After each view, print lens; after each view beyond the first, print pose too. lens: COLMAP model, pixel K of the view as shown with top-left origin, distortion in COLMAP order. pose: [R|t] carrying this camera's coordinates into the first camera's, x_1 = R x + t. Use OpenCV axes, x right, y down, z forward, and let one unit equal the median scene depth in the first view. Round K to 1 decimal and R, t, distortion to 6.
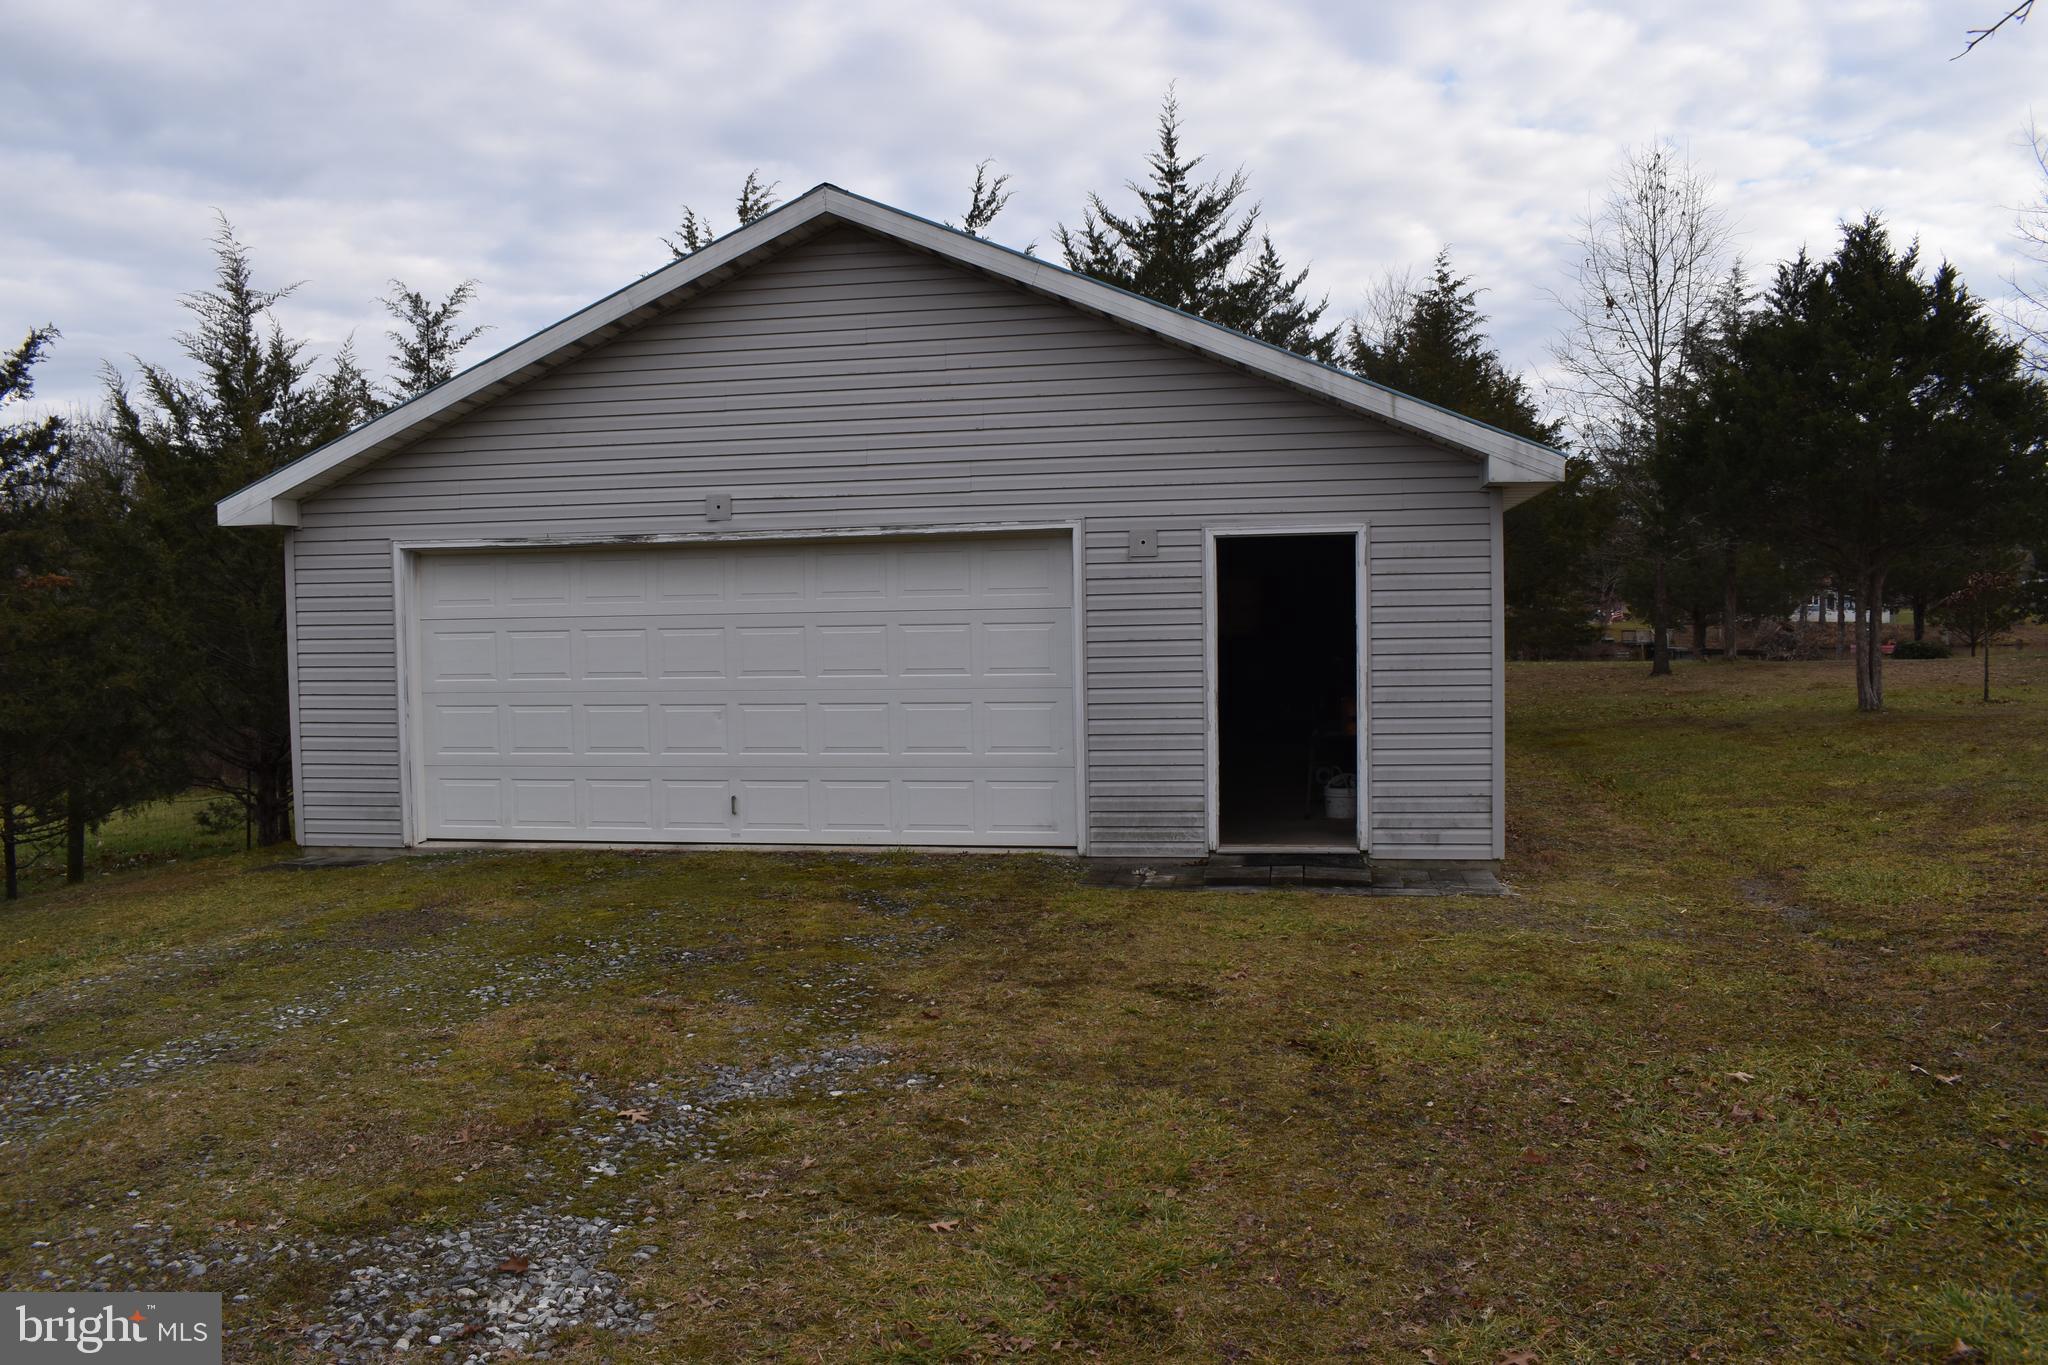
lens RADIAL K [[1604.6, 0, 1026.4], [0, 1604.6, 683.6], [0, 0, 1]] dist [-0.097599, 0.019112]
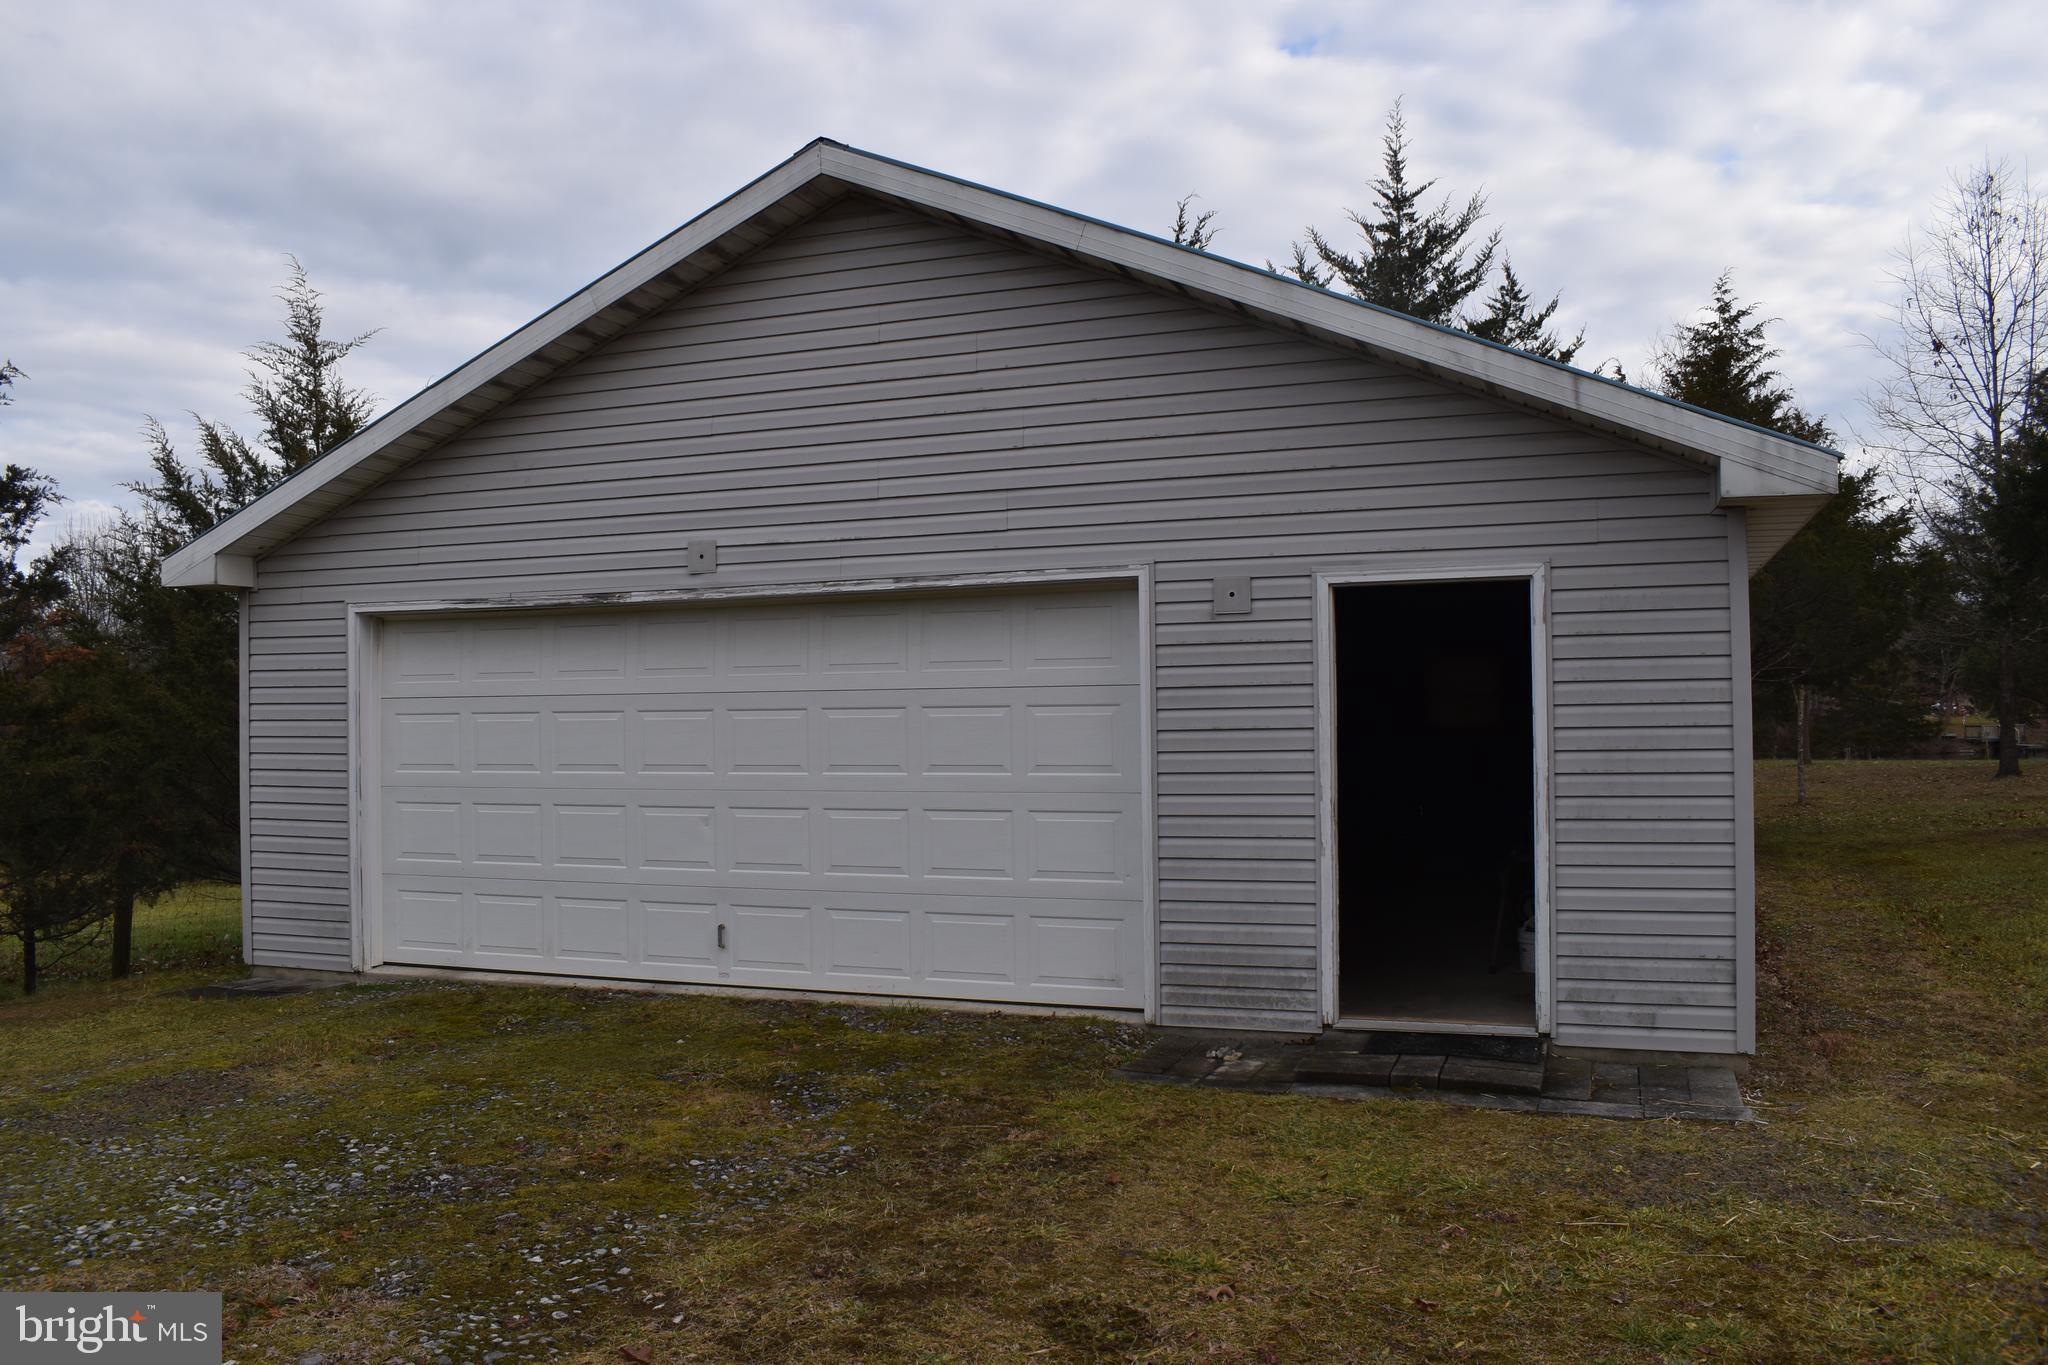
lens RADIAL K [[1604.6, 0, 1022.4], [0, 1604.6, 681.0], [0, 0, 1]] dist [-0.097599, 0.019112]
pose [[0.982480, 0.000937, -0.186366, 0.107019], [-0.012067, 0.998209, -0.058597, -0.004773], [0.185977, 0.059820, 0.980731, 0.252620]]
